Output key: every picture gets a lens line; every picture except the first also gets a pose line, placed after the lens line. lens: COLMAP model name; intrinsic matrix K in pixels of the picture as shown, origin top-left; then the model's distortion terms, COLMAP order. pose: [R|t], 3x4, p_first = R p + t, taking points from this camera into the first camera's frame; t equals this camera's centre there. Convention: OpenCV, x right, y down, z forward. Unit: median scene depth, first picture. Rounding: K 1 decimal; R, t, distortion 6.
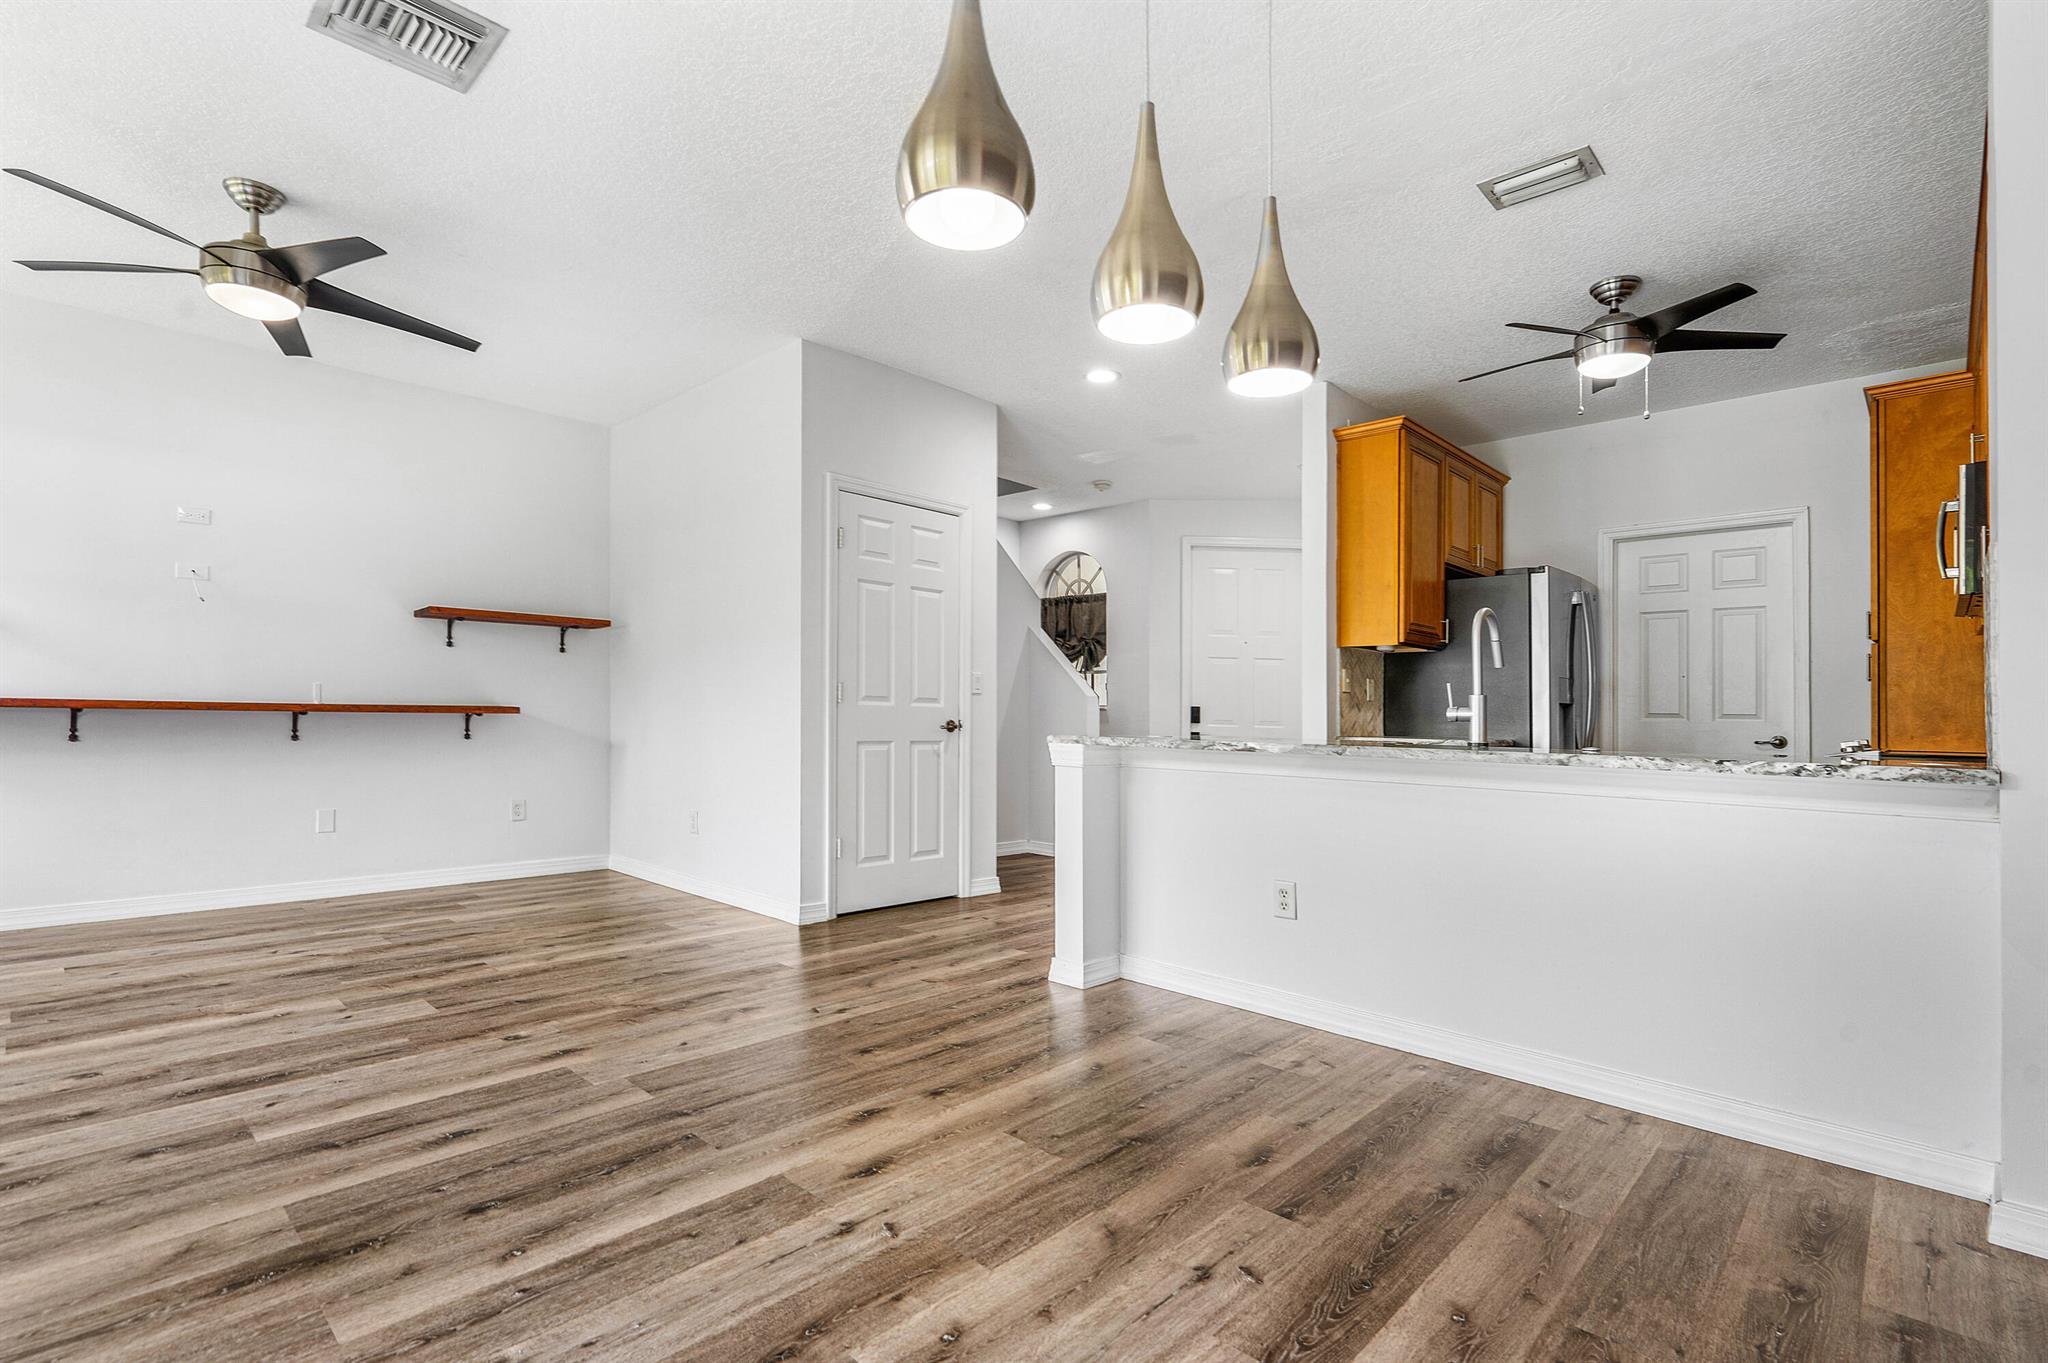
lens RADIAL K [[936.0, 0, 991.9], [0, 936.0, 680.7], [0, 0, 1]] dist [-0.002374, 0.000015]
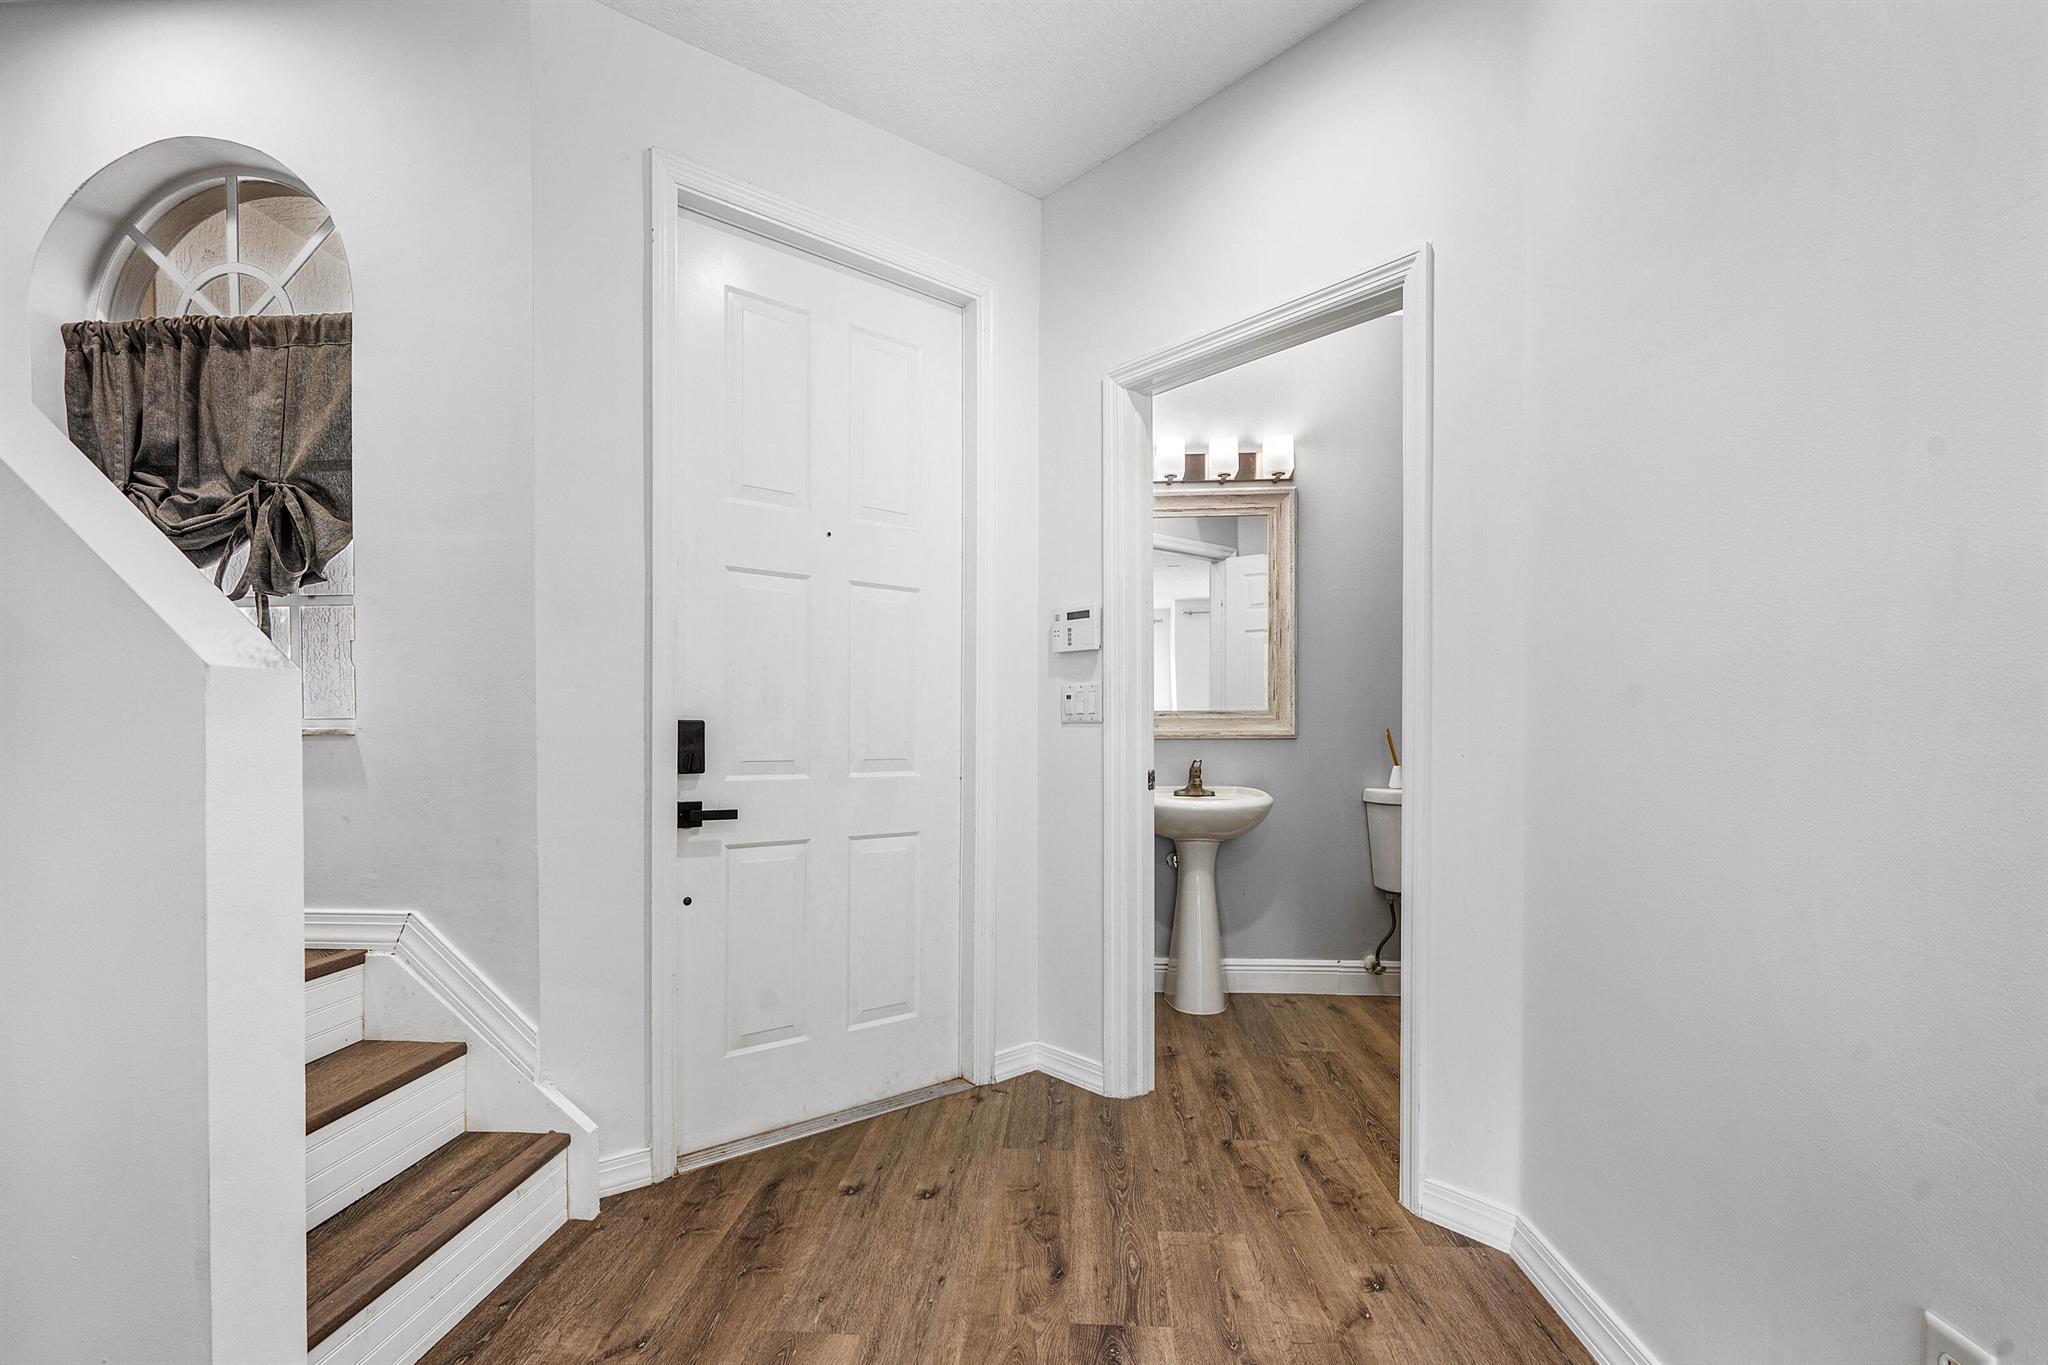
lens RADIAL K [[1019.0, 0, 1011.1], [0, 1019.0, 738.5], [0, 0, 1]] dist [-0.002366, 0.000054]
pose [[0.771686, -0.022336, 0.635612, 0.168163], [-0.007102, 0.999018, 0.043730, 0.036328], [-0.635965, -0.038260, 0.770769, 1.355781]]
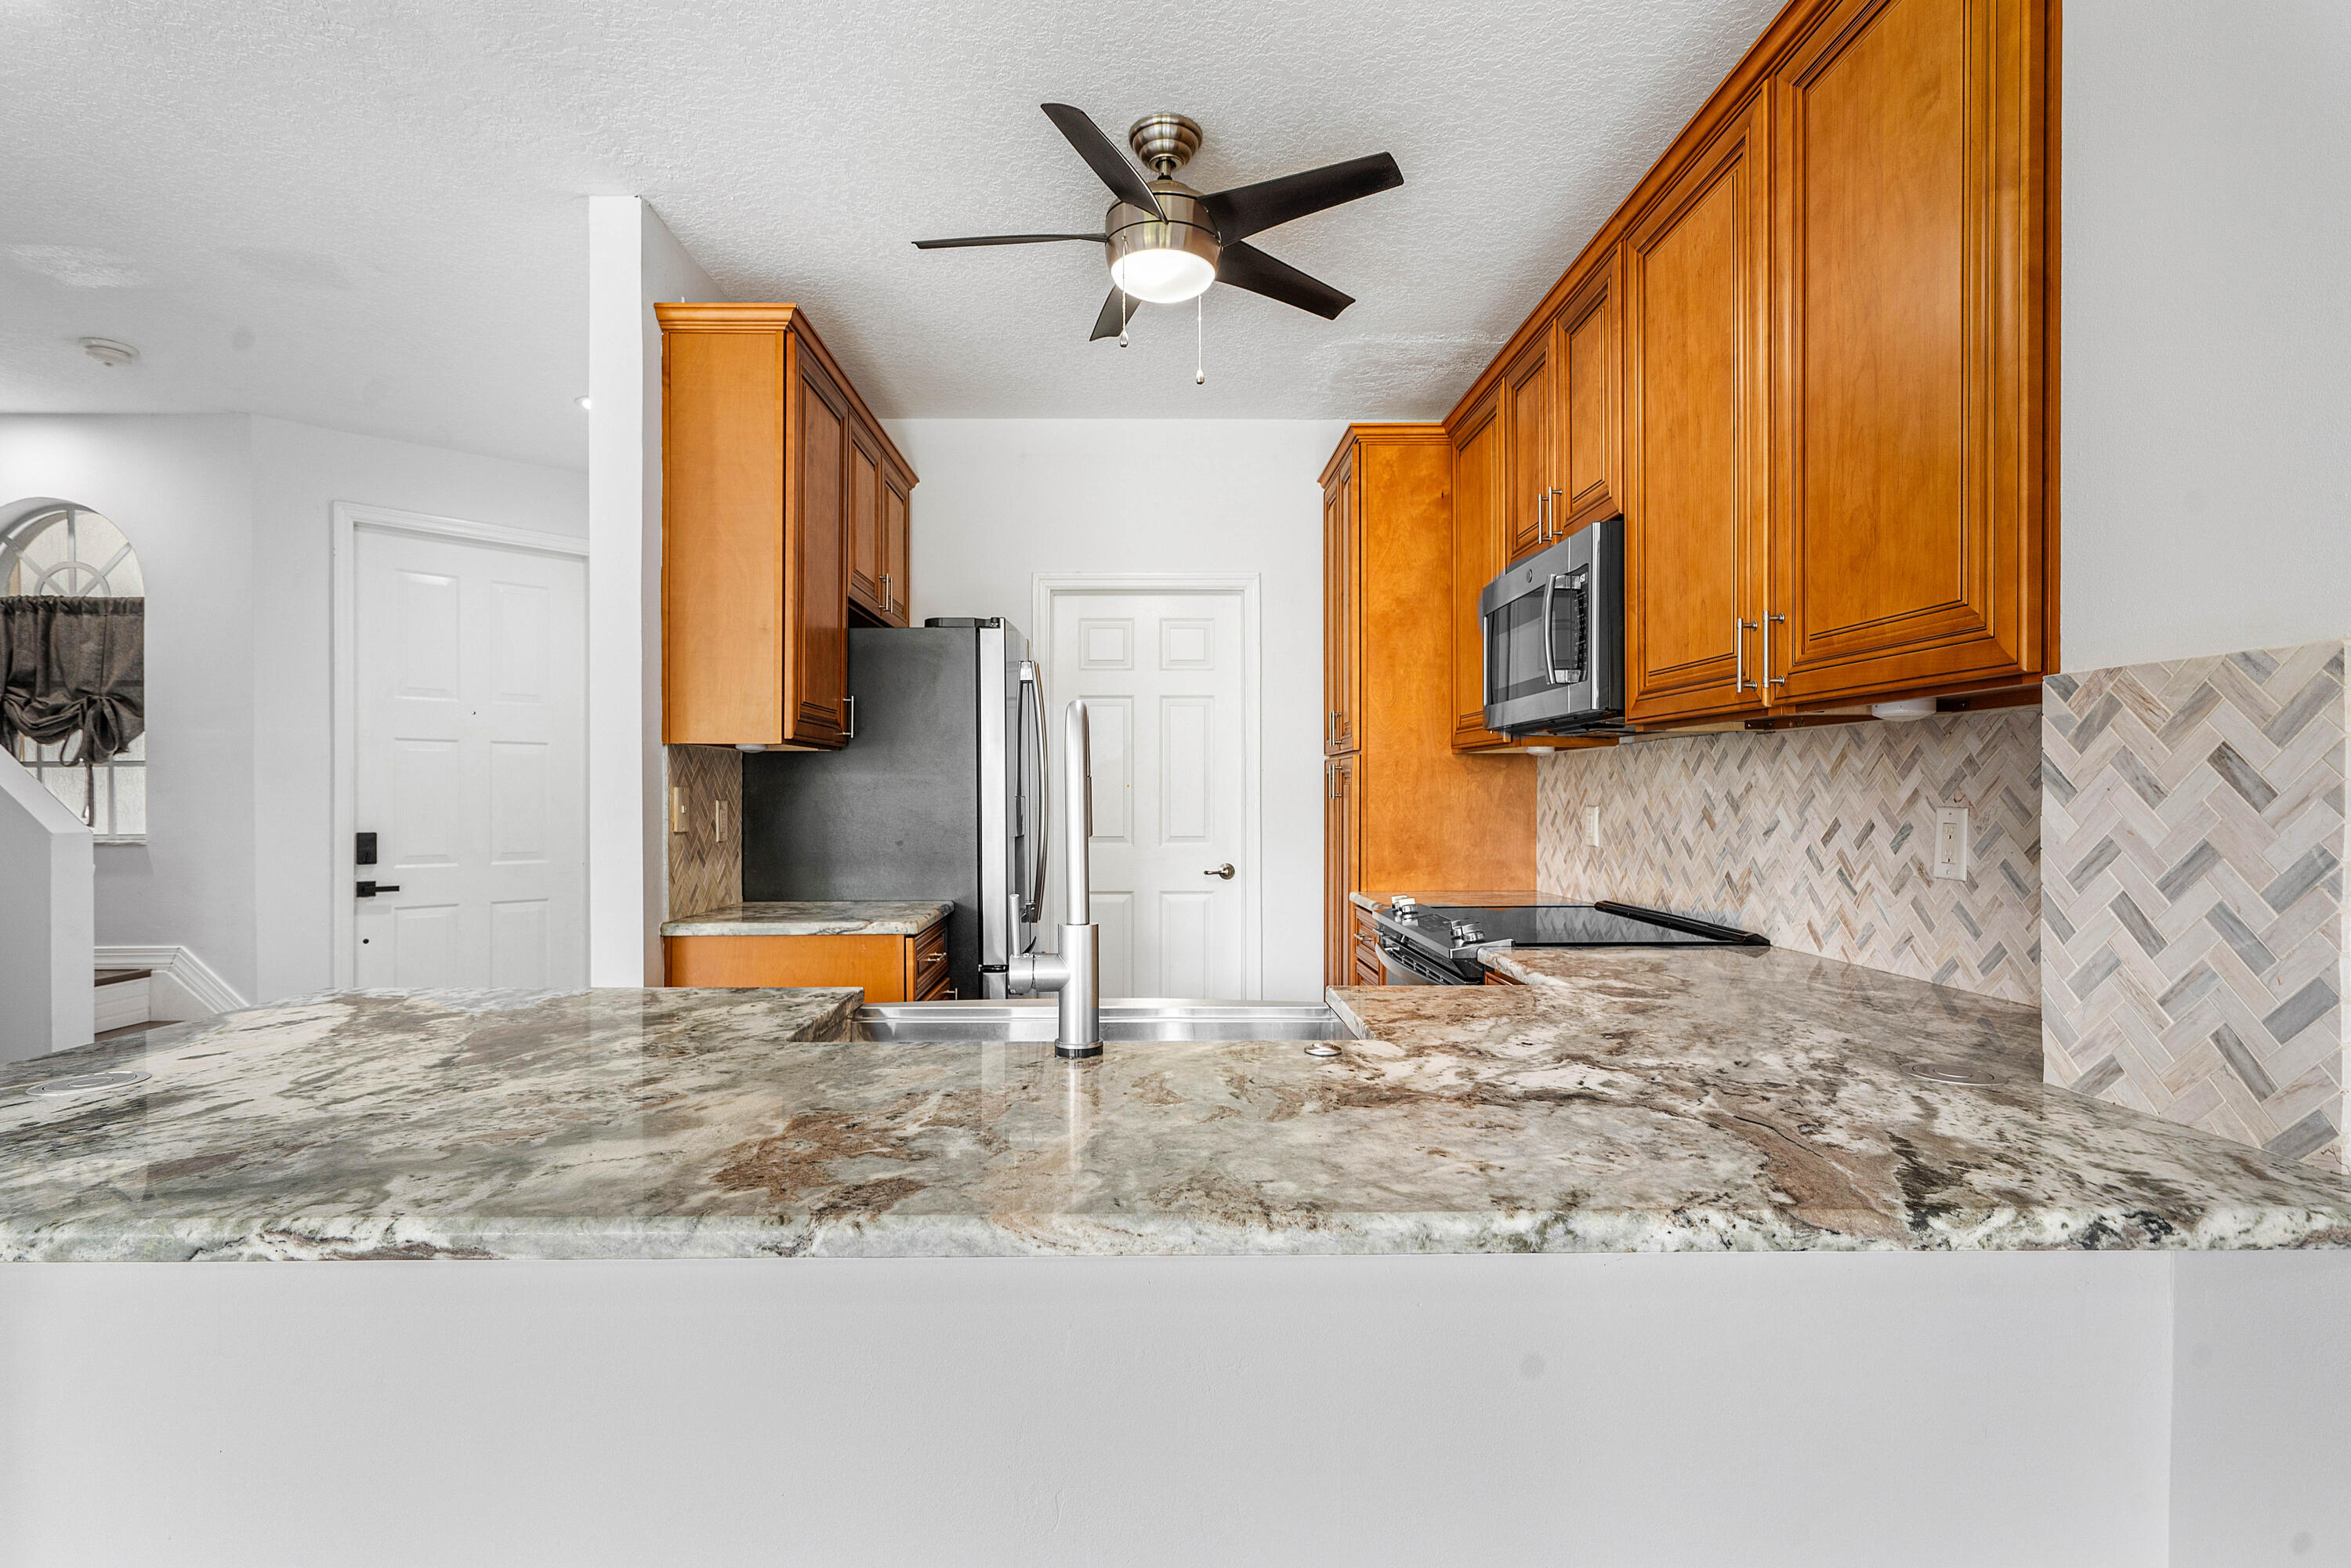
lens RADIAL K [[1132.8, 0, 1134.2], [0, 1132.8, 796.5], [0, 0, 1]] dist [-0.004166, 0.000781]
pose [[0.711191, -0.020229, 0.702708, 0.158664], [-0.010889, 0.999149, 0.039783, -0.045364], [-0.702915, -0.035945, 0.710365, 0.508550]]
